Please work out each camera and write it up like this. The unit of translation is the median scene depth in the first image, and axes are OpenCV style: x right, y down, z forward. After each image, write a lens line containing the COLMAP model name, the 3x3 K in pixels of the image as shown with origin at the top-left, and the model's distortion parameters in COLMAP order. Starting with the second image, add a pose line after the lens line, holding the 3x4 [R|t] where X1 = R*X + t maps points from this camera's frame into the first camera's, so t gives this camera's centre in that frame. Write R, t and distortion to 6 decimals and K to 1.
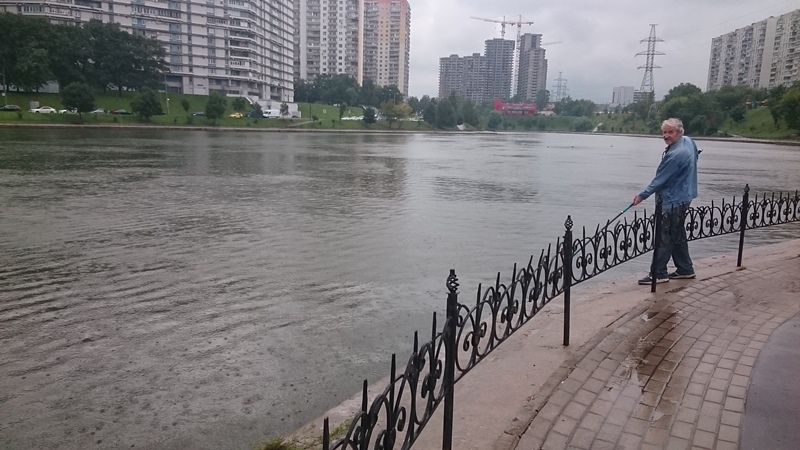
lens RADIAL K [[622.7, 0, 400.0], [0, 622.7, 235.9], [0, 0, 1]] dist [0.101764, -0.095971]
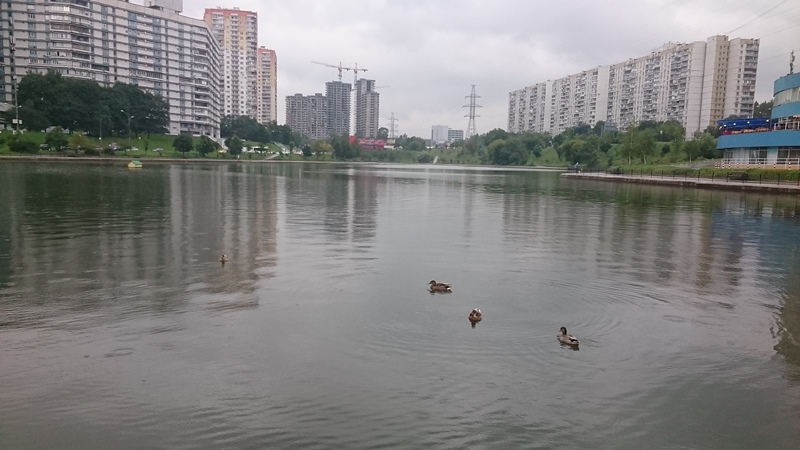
lens RADIAL K [[622.7, 0, 400.0], [0, 622.7, 229.6], [0, 0, 1]] dist [0.101764, -0.095971]
pose [[0.958206, -0.031561, 0.284332, -0.156624], [0.047663, 0.997617, -0.049892, 0.039172], [-0.282079, 0.061359, 0.957427, -0.242456]]
